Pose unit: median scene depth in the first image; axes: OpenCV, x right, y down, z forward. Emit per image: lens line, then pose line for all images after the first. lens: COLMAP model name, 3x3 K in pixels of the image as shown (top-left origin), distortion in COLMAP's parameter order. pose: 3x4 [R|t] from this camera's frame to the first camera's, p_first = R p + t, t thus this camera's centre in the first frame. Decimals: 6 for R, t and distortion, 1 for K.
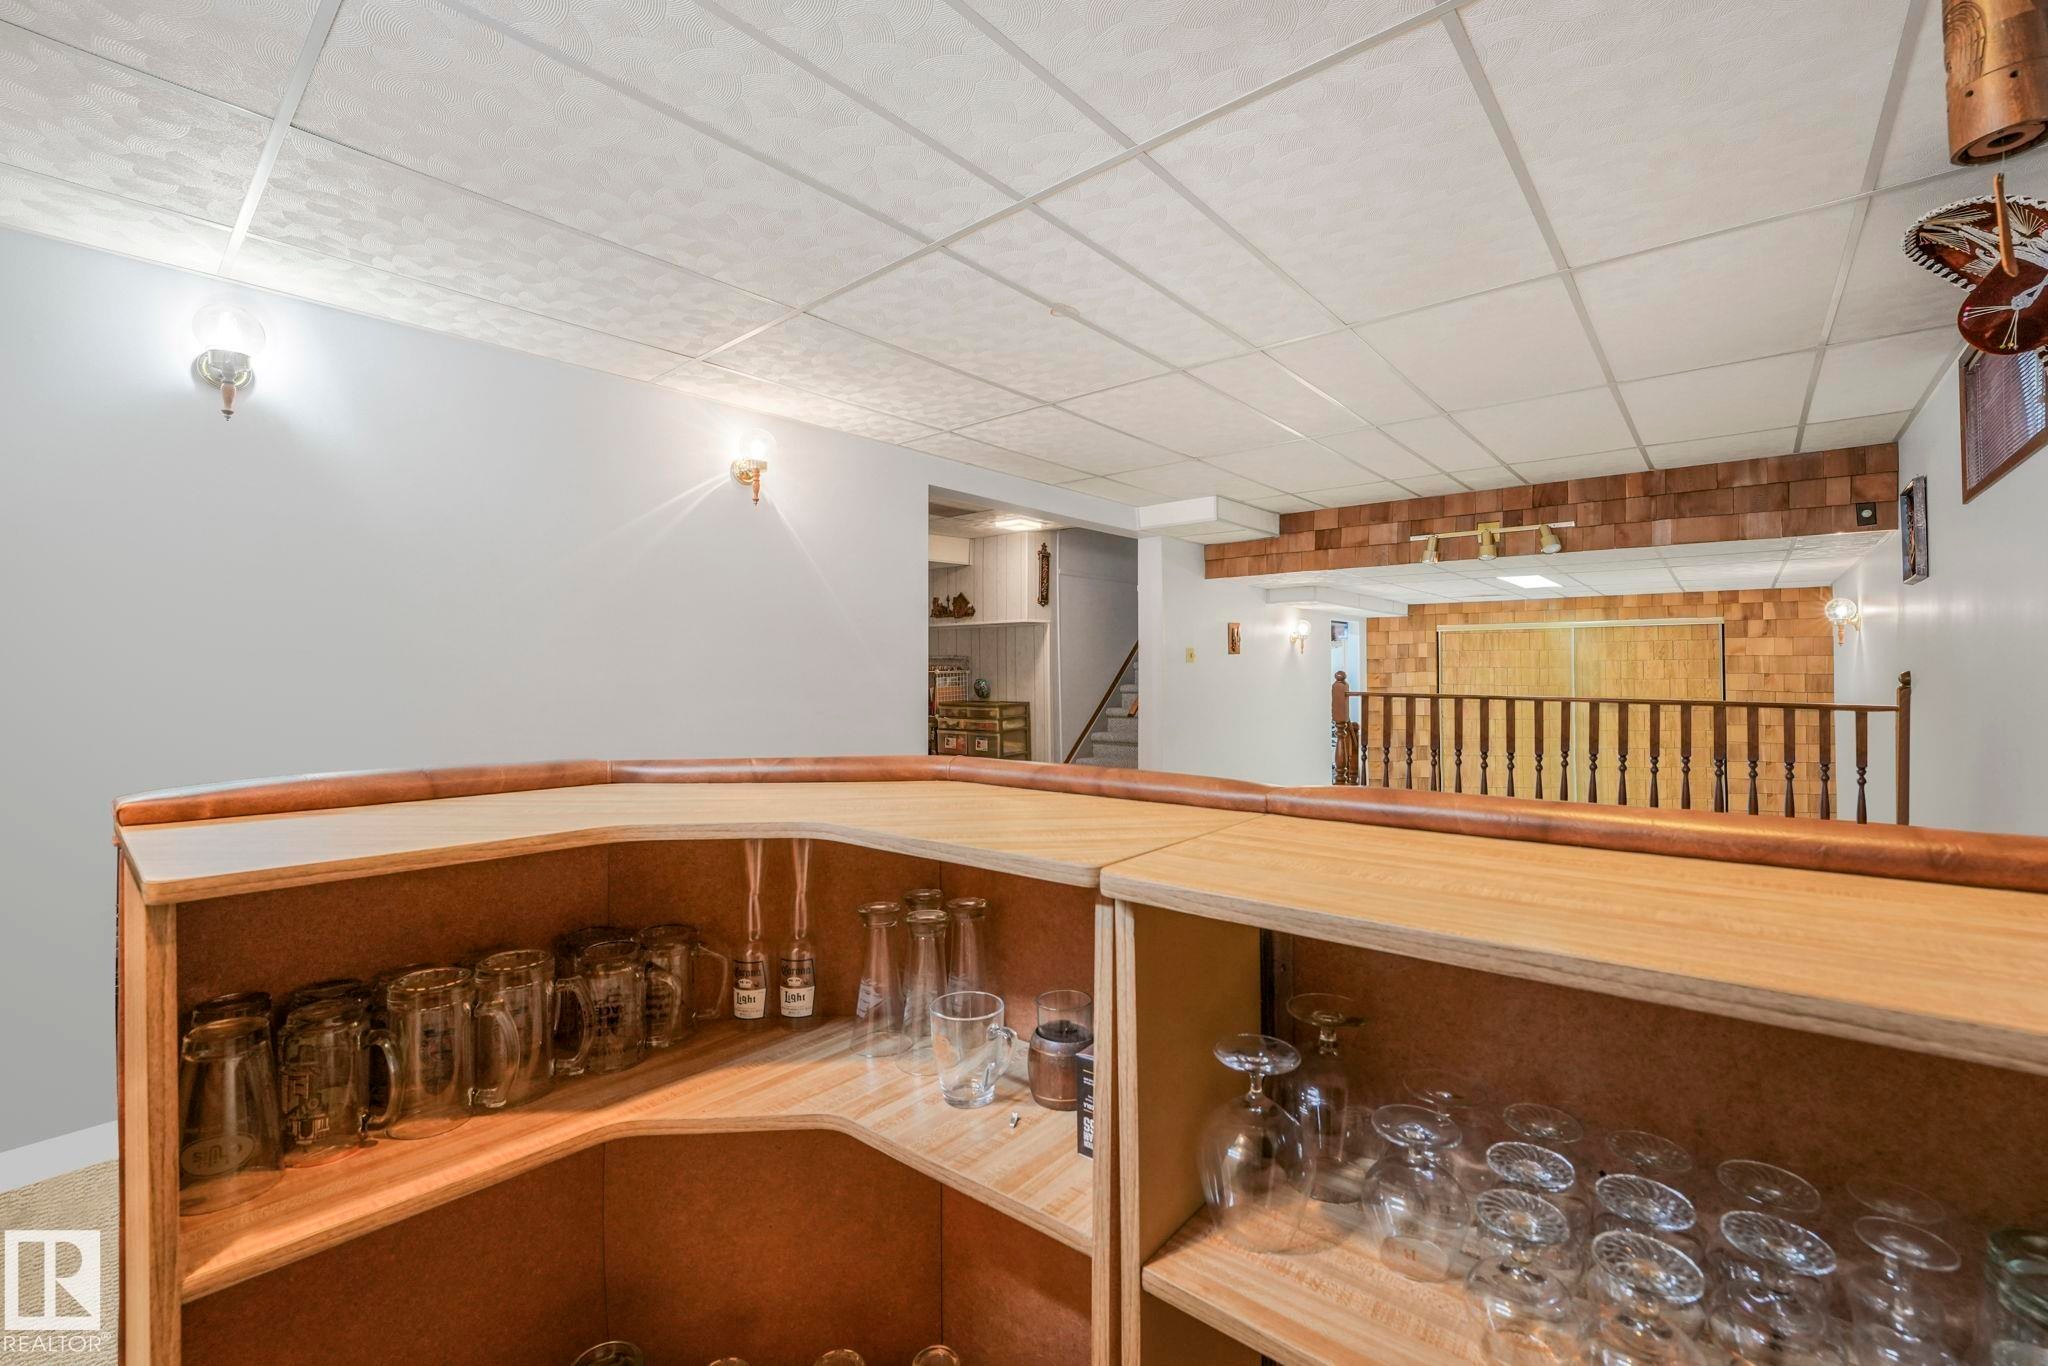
lens RADIAL K [[849.9, 0, 1024.0], [0, 849.9, 683.0], [0, 0, 1]] dist [-0.021240, 0.000238]
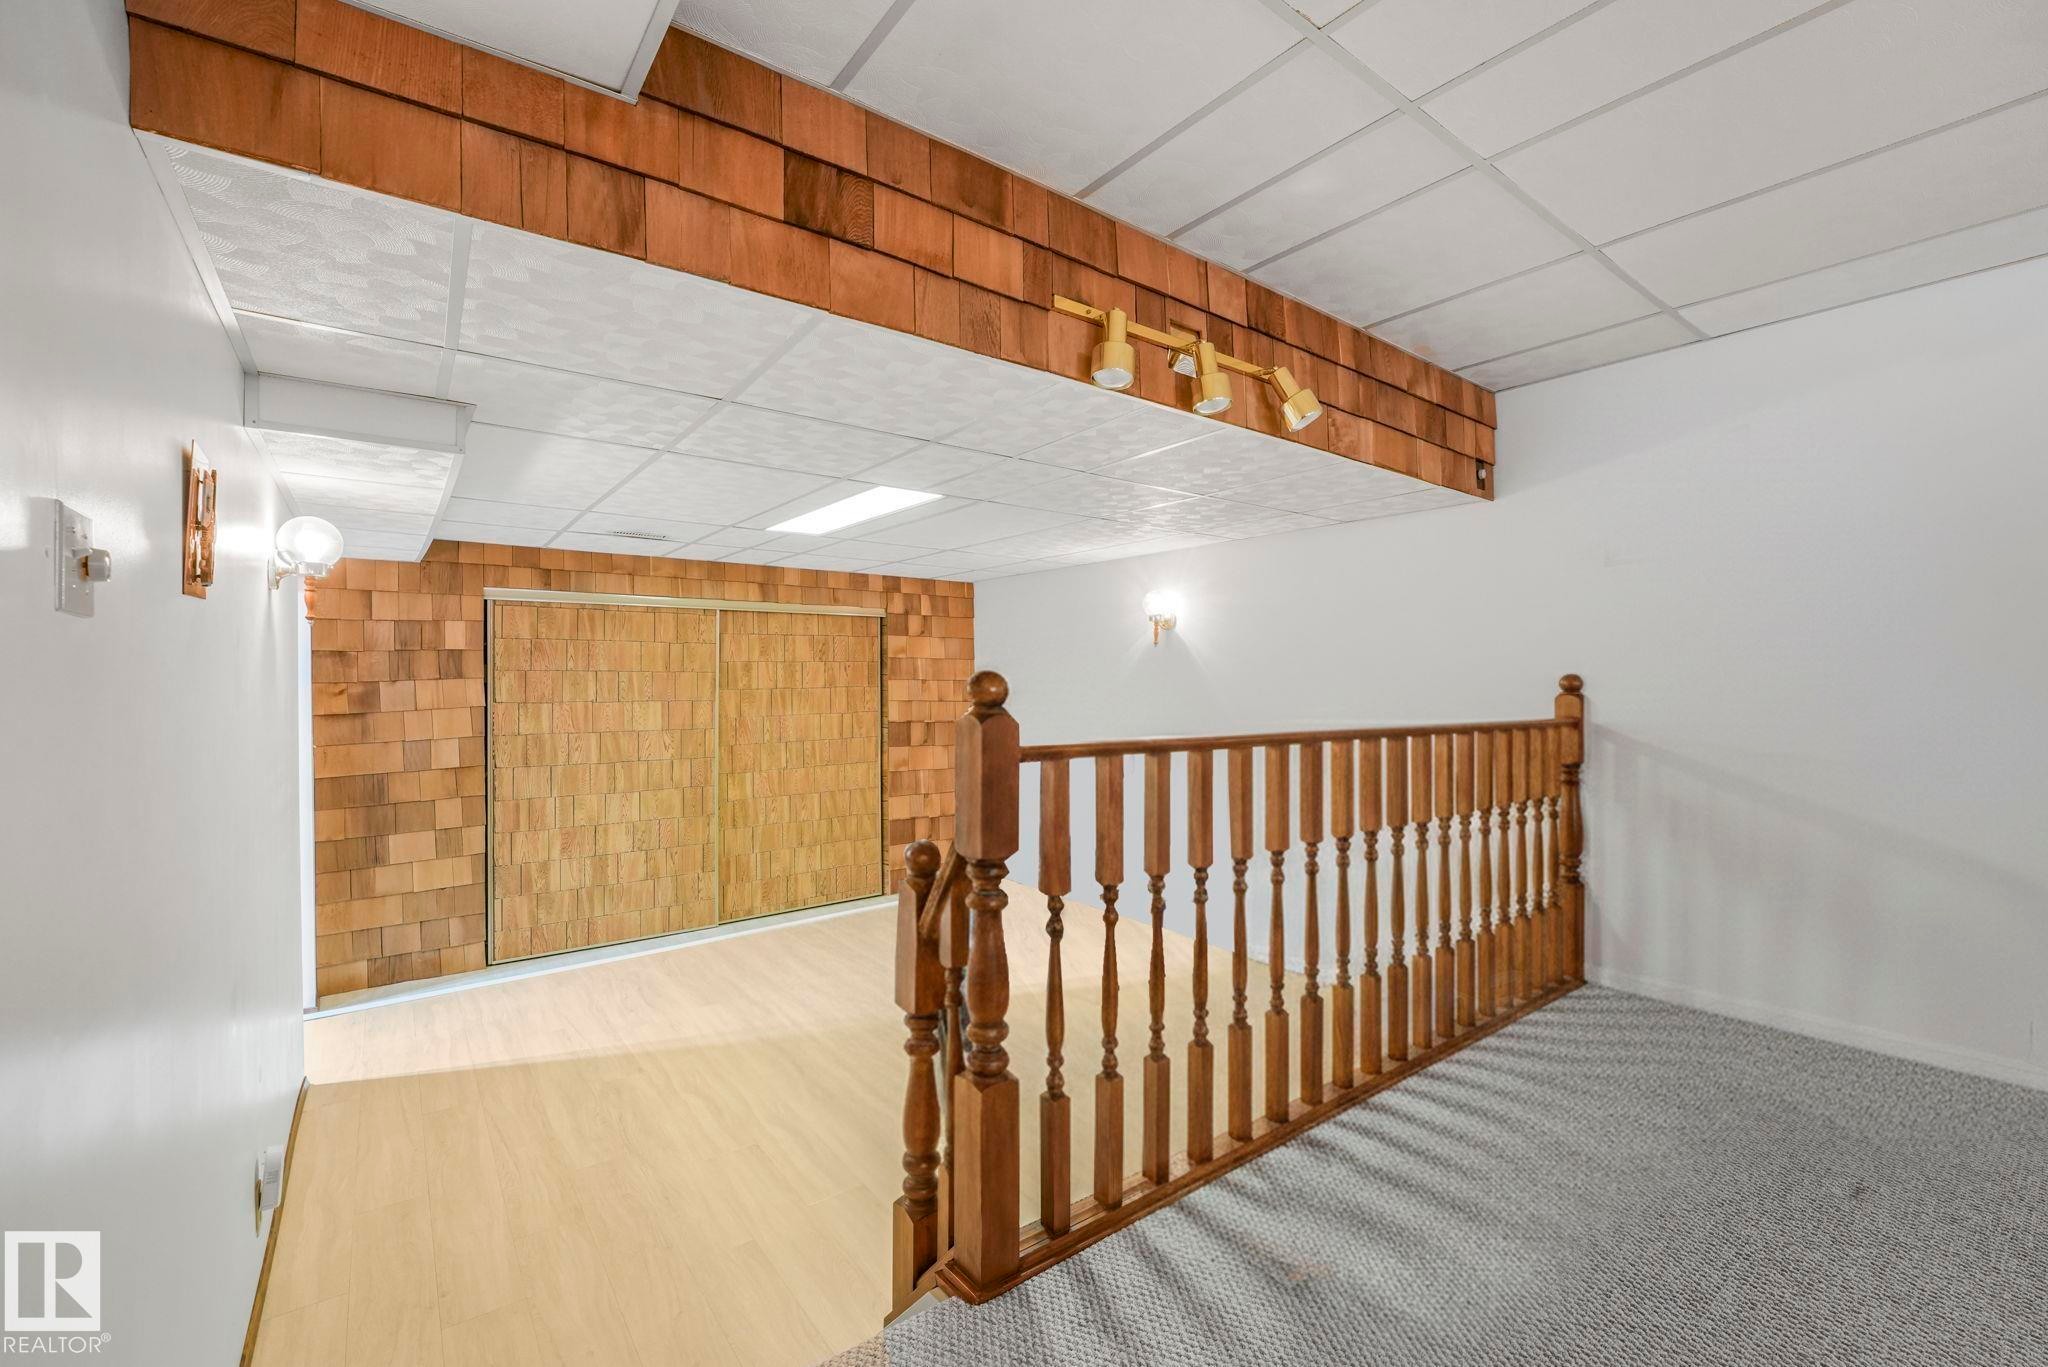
lens RADIAL K [[849.9, 0, 1024.0], [0, 849.9, 683.5], [0, 0, 1]] dist [-0.021240, 0.000238]
pose [[0.216980, -0.005428, 0.976161, 0.075818], [0.015709, 0.999874, 0.002068, -0.007446], [-0.976050, 0.014885, 0.217038, 0.664521]]
